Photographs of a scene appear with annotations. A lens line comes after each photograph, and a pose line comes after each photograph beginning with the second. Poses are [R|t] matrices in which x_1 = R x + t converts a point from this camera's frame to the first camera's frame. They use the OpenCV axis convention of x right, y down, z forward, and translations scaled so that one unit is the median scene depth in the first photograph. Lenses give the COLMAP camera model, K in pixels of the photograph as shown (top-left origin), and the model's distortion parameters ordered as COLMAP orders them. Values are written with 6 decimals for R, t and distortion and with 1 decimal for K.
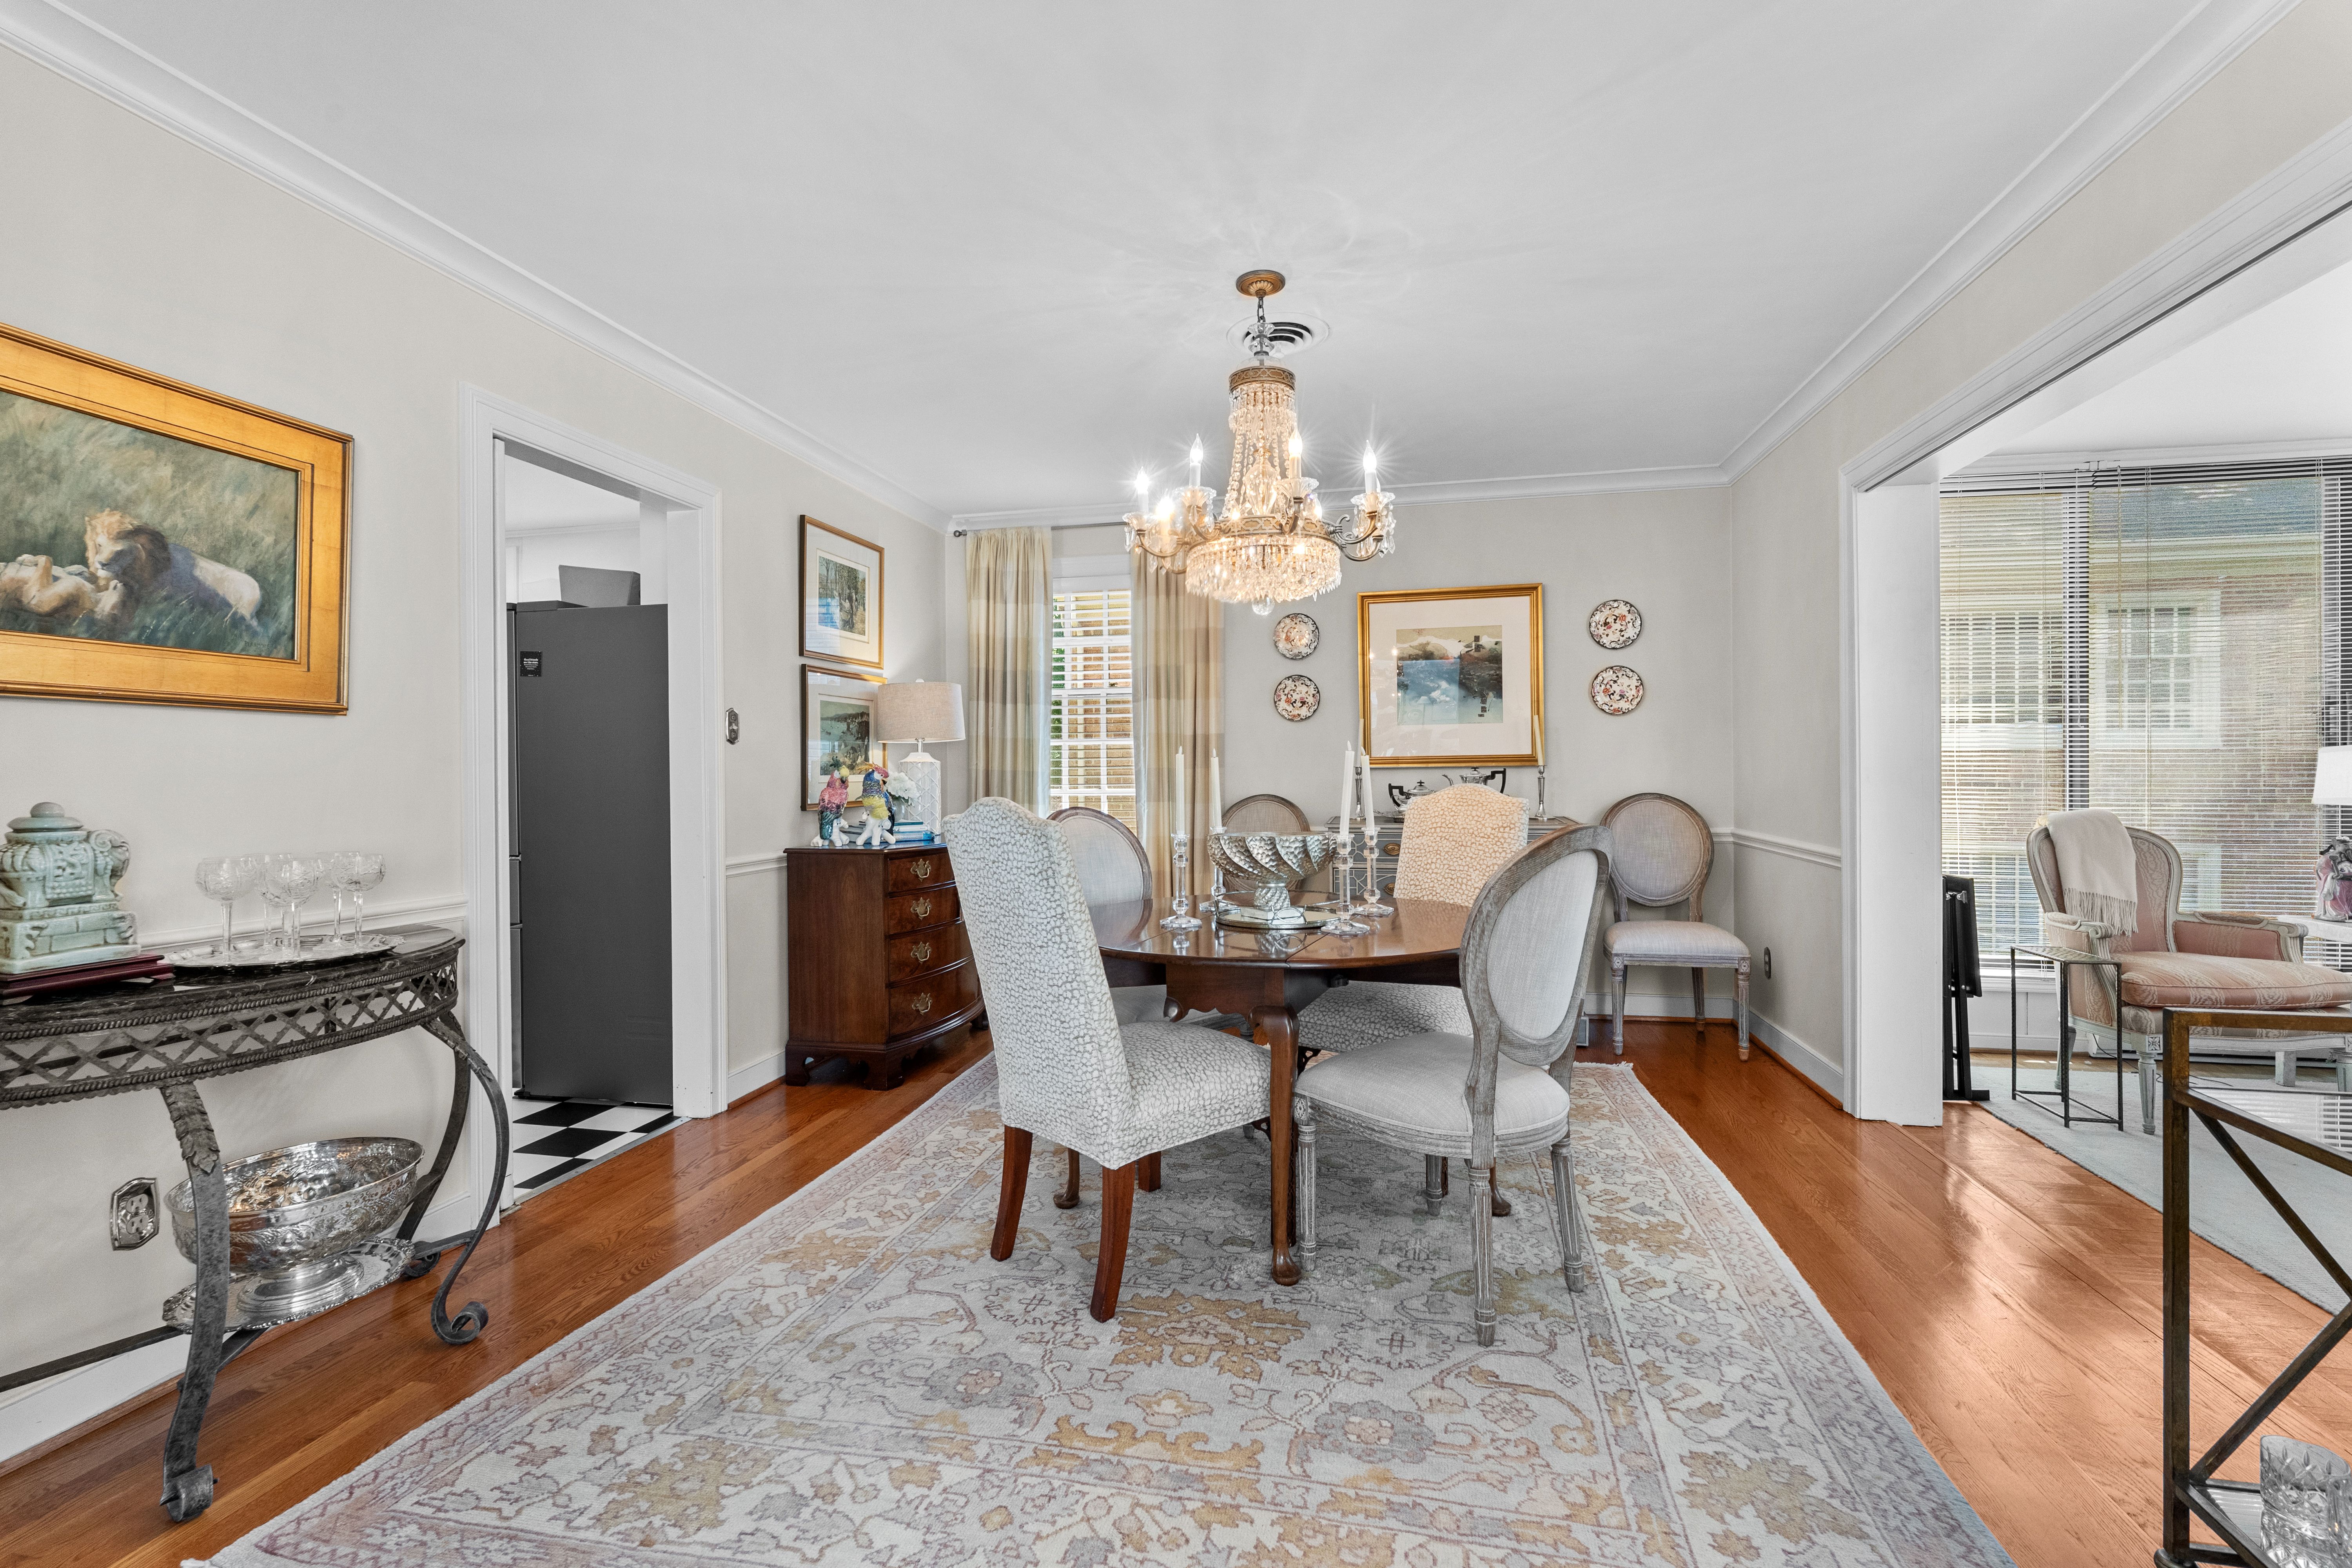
lens RADIAL K [[1023.1, 0, 1175.5], [0, 1023.1, 773.6], [0, 0, 1]] dist [-0.000680, -0.000084]
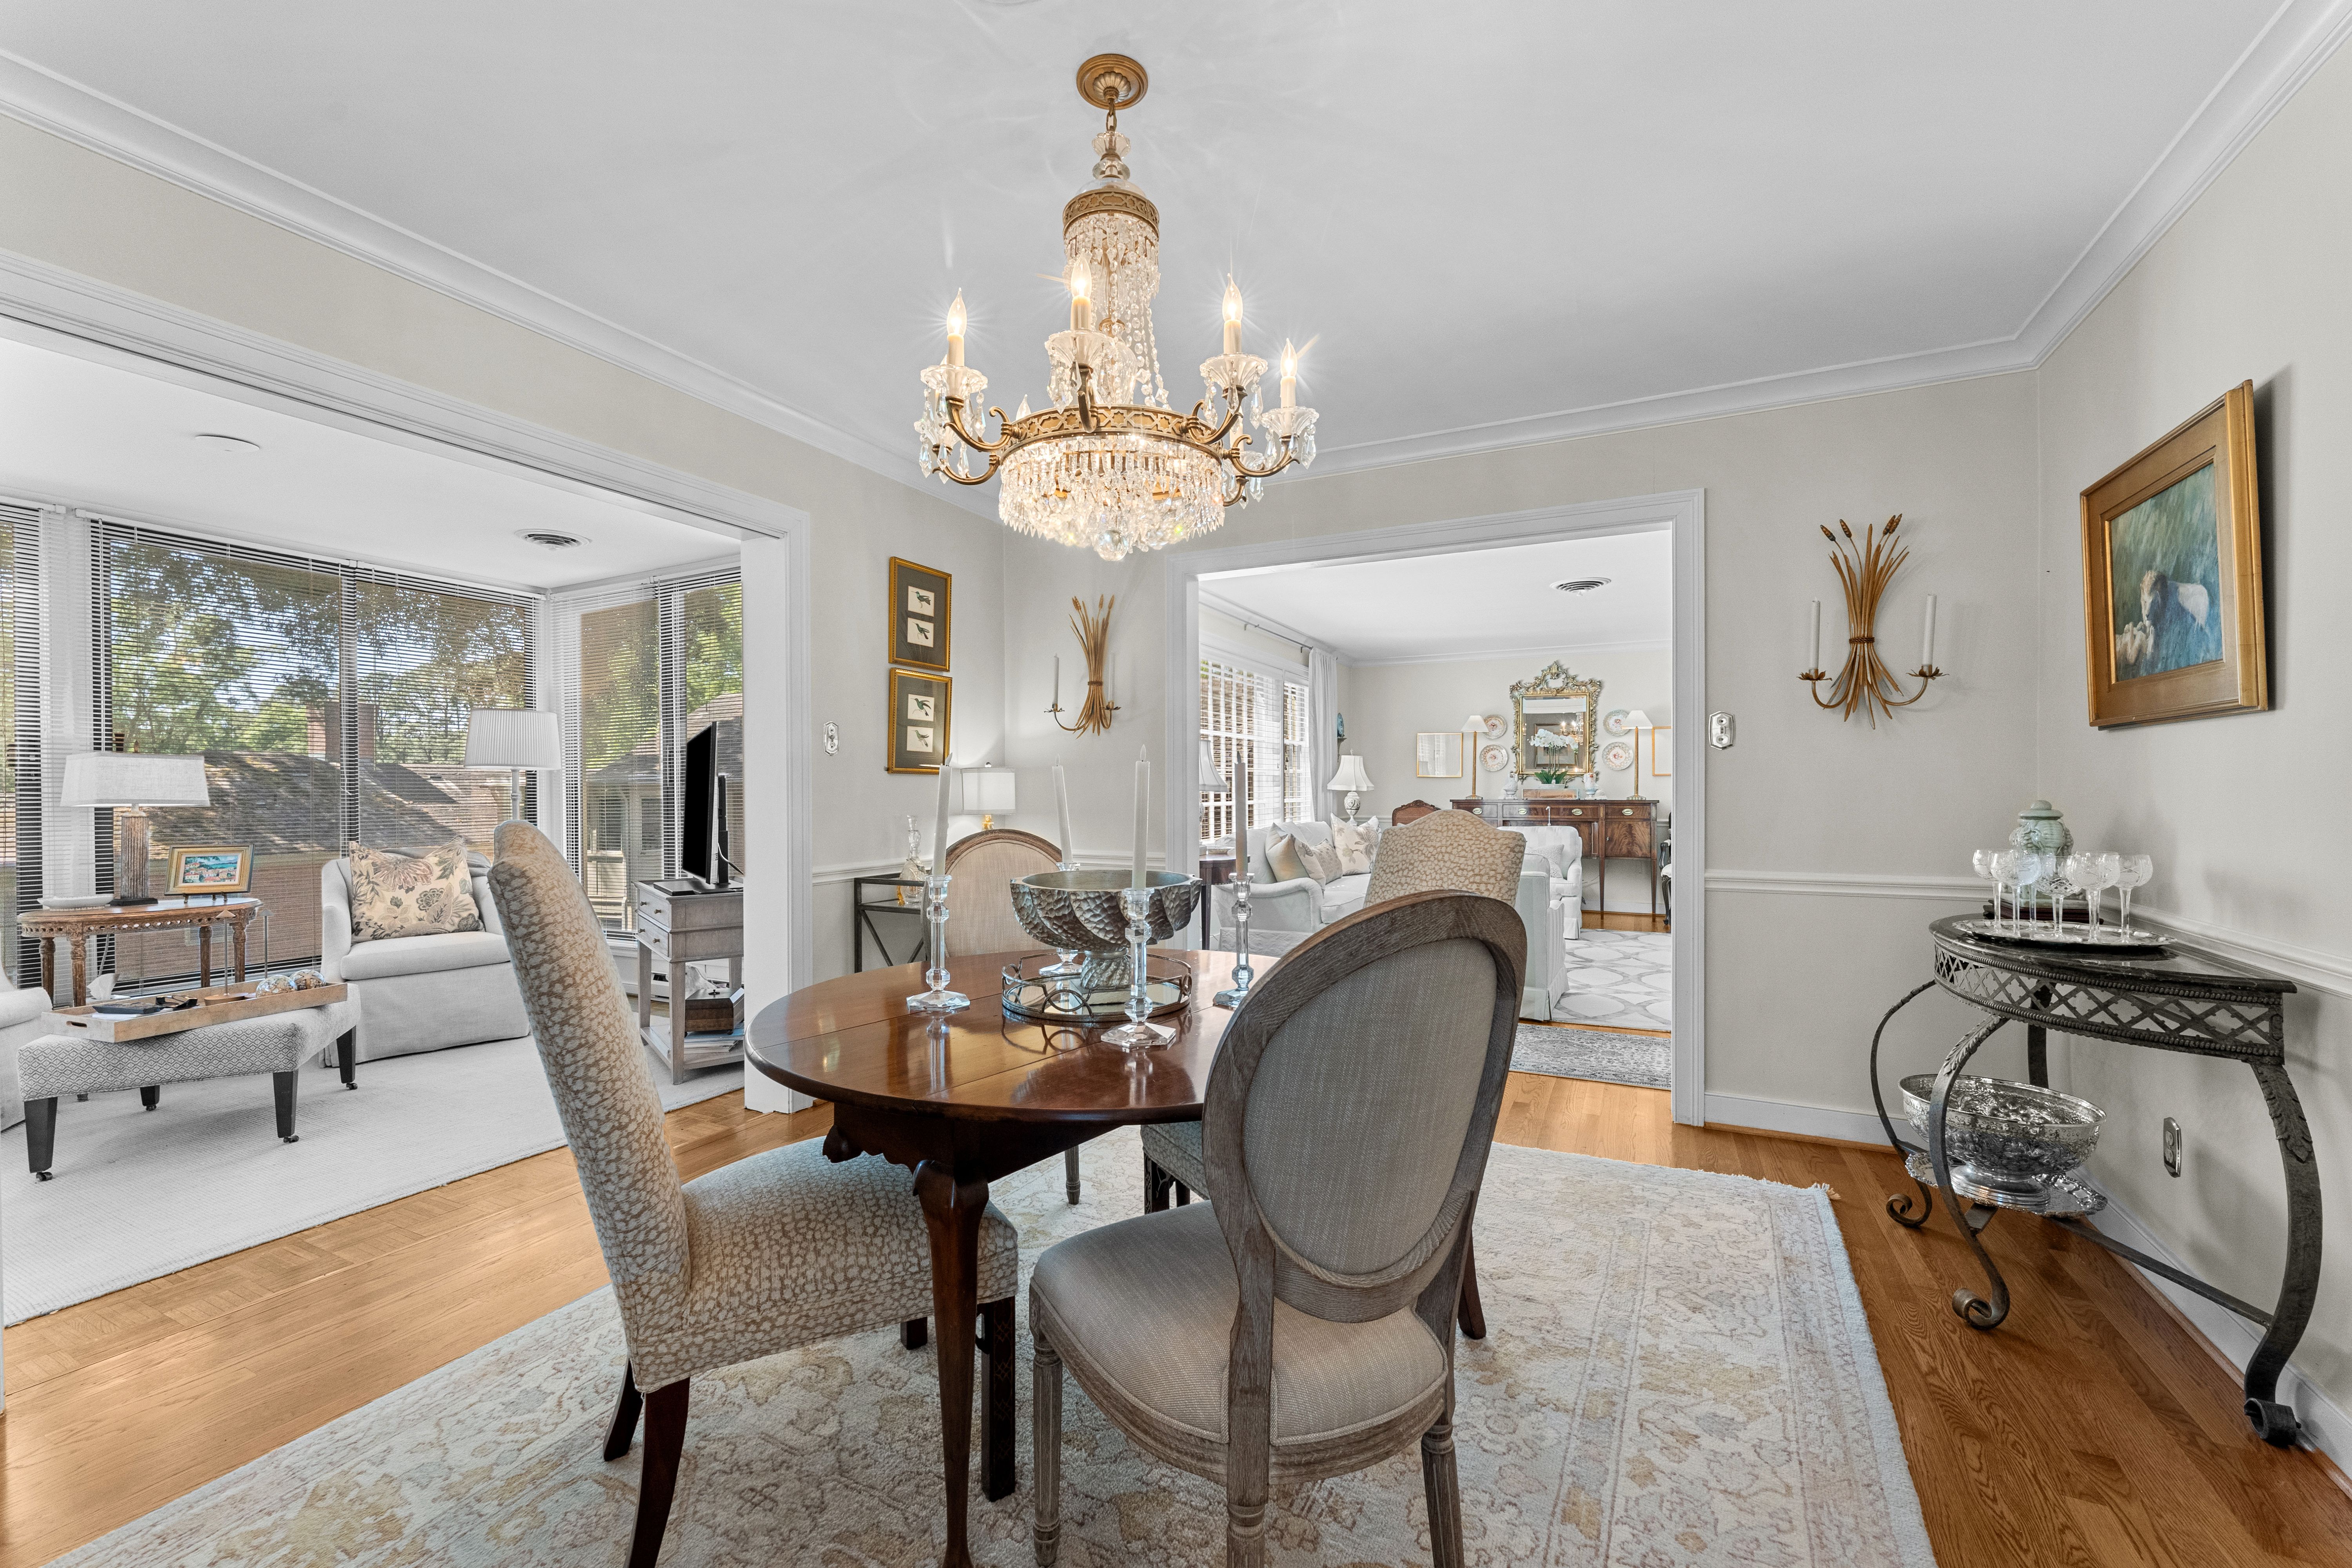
lens RADIAL K [[953.5, 0, 1157.1], [0, 953.5, 799.7], [0, 0, 1]] dist [0.000449, -0.000858]
pose [[-0.964565, 0.005171, 0.263795, -0.117024], [0.008566, 0.999895, 0.011720, -0.002359], [-0.263707, 0.013564, -0.964507, 1.730378]]
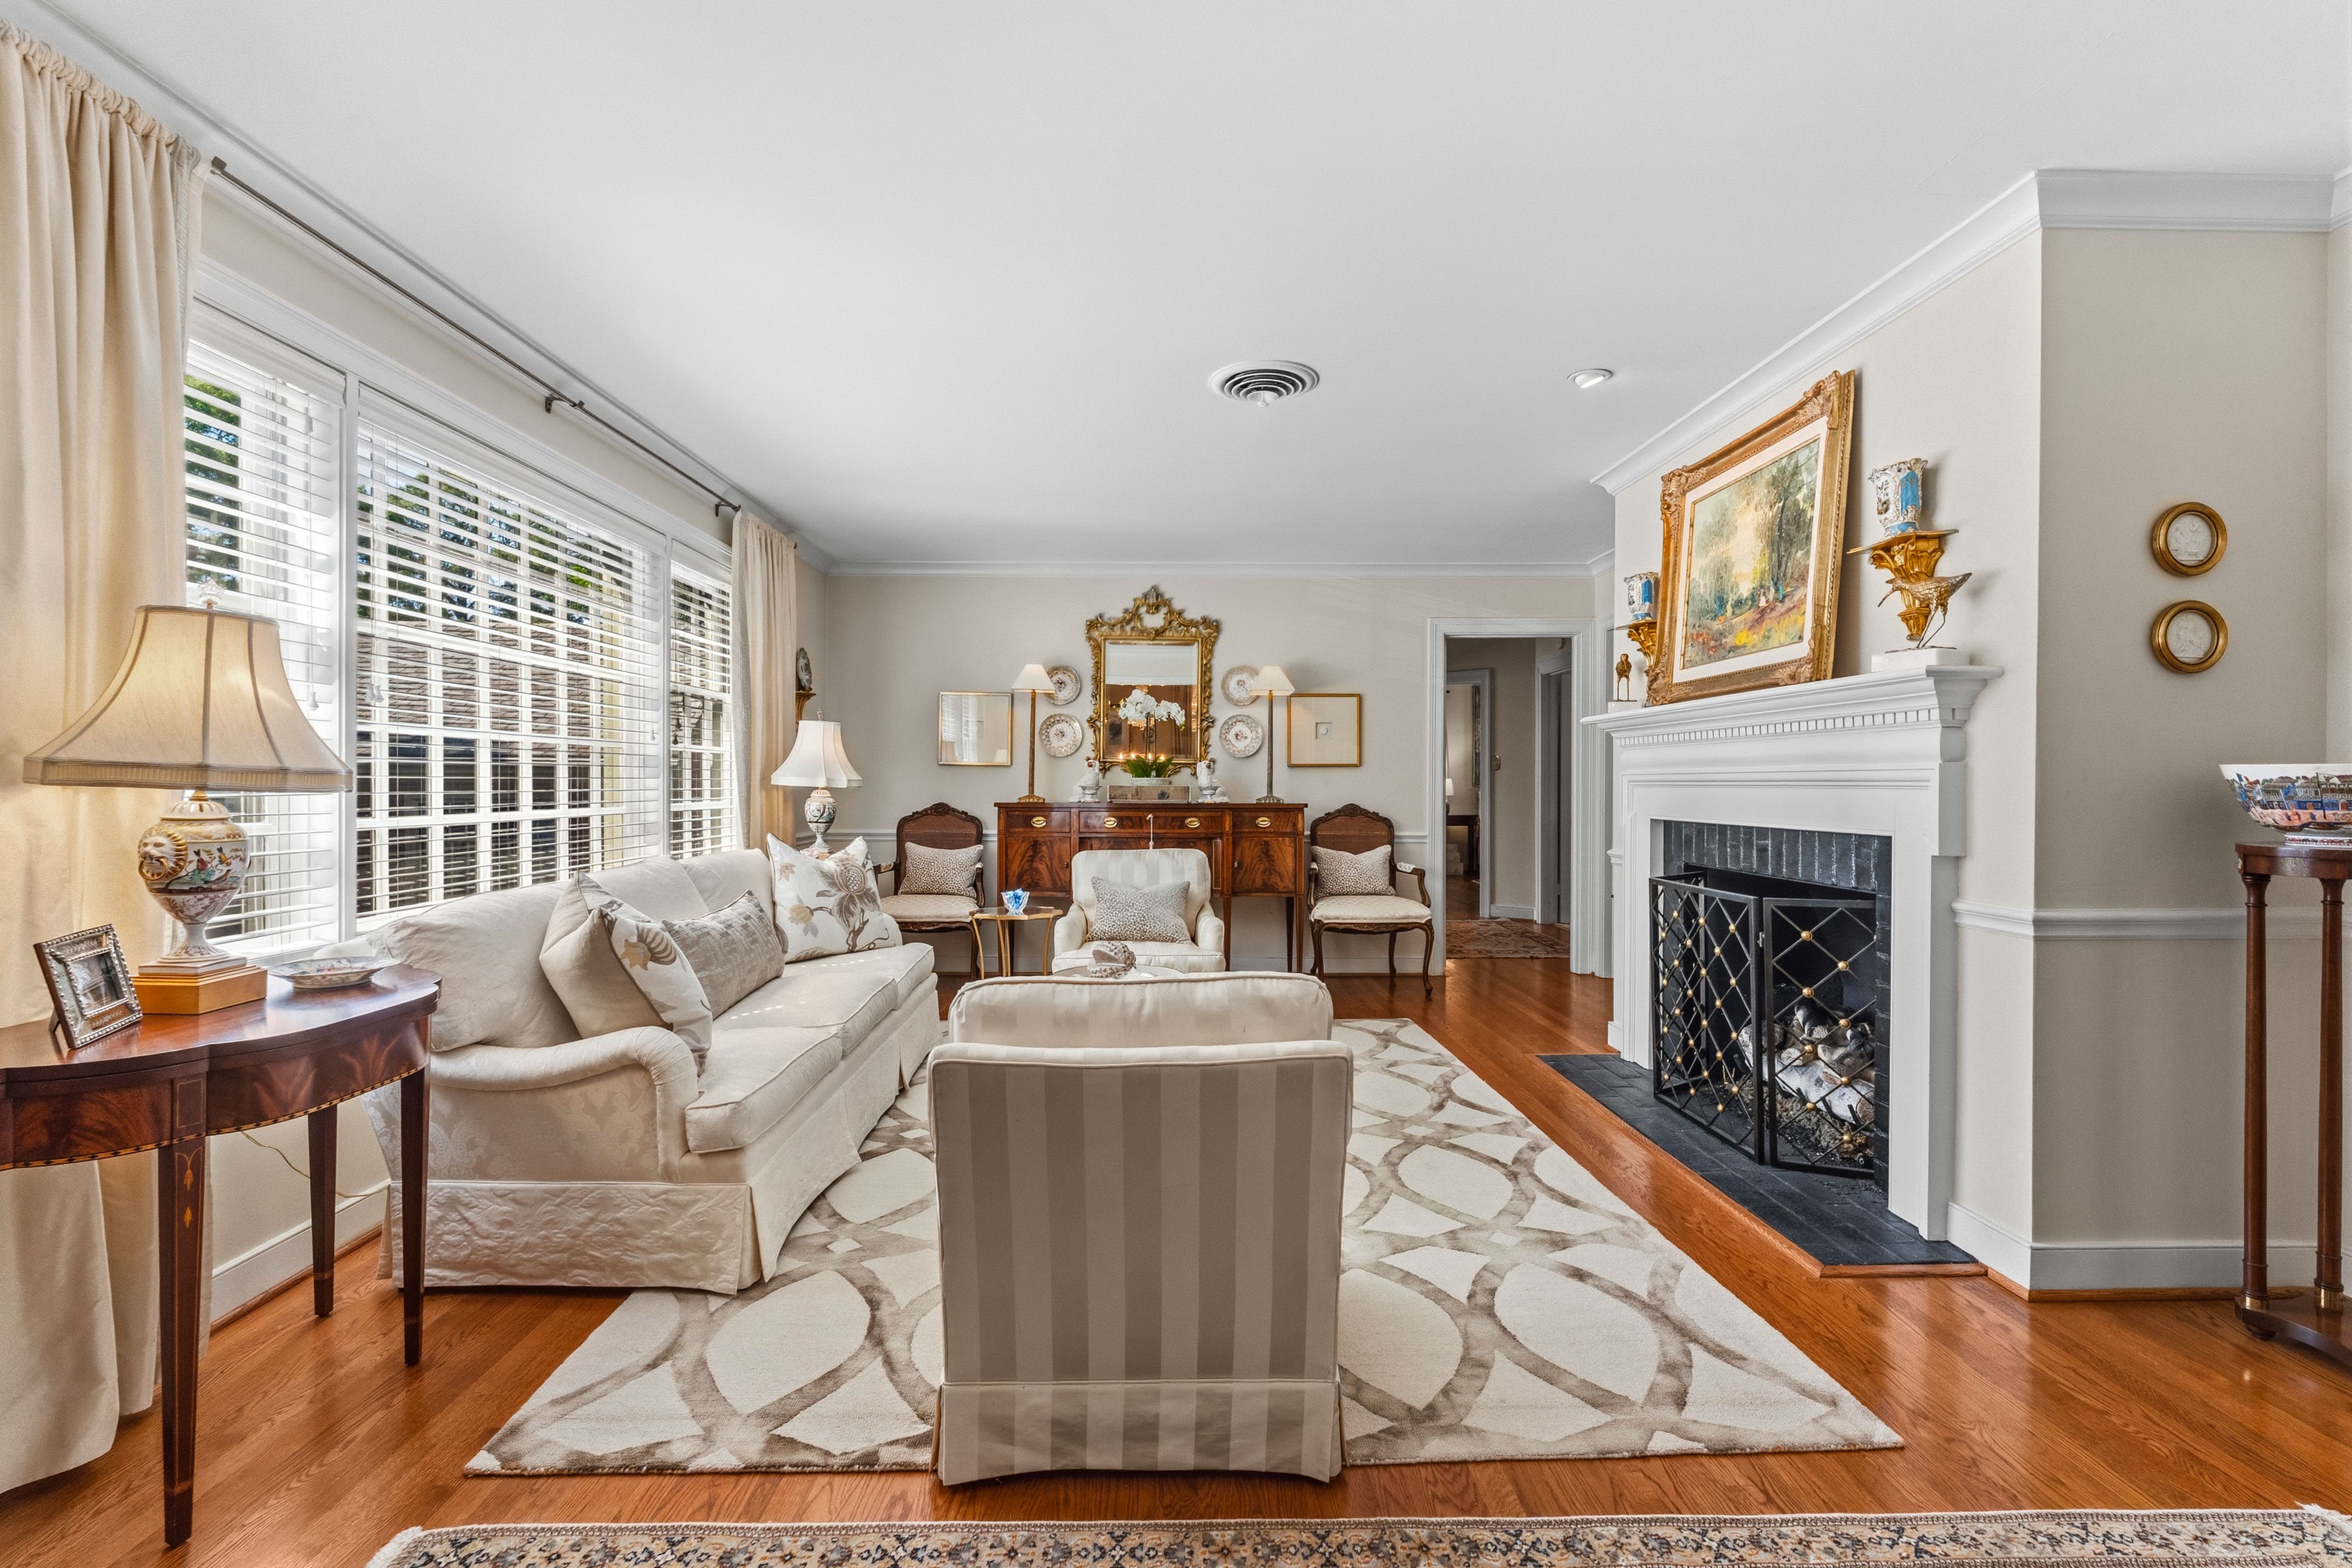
lens RADIAL K [[1056.1, 0, 1168.5], [0, 1056.1, 791.5], [0, 0, 1]] dist [-0.002855, -0.000361]
pose [[-0.976174, 0.003829, -0.216955, -0.102693], [0.001854, 0.999955, 0.009306, 0.001876], [0.216981, 0.008682, -0.976137, 0.442067]]
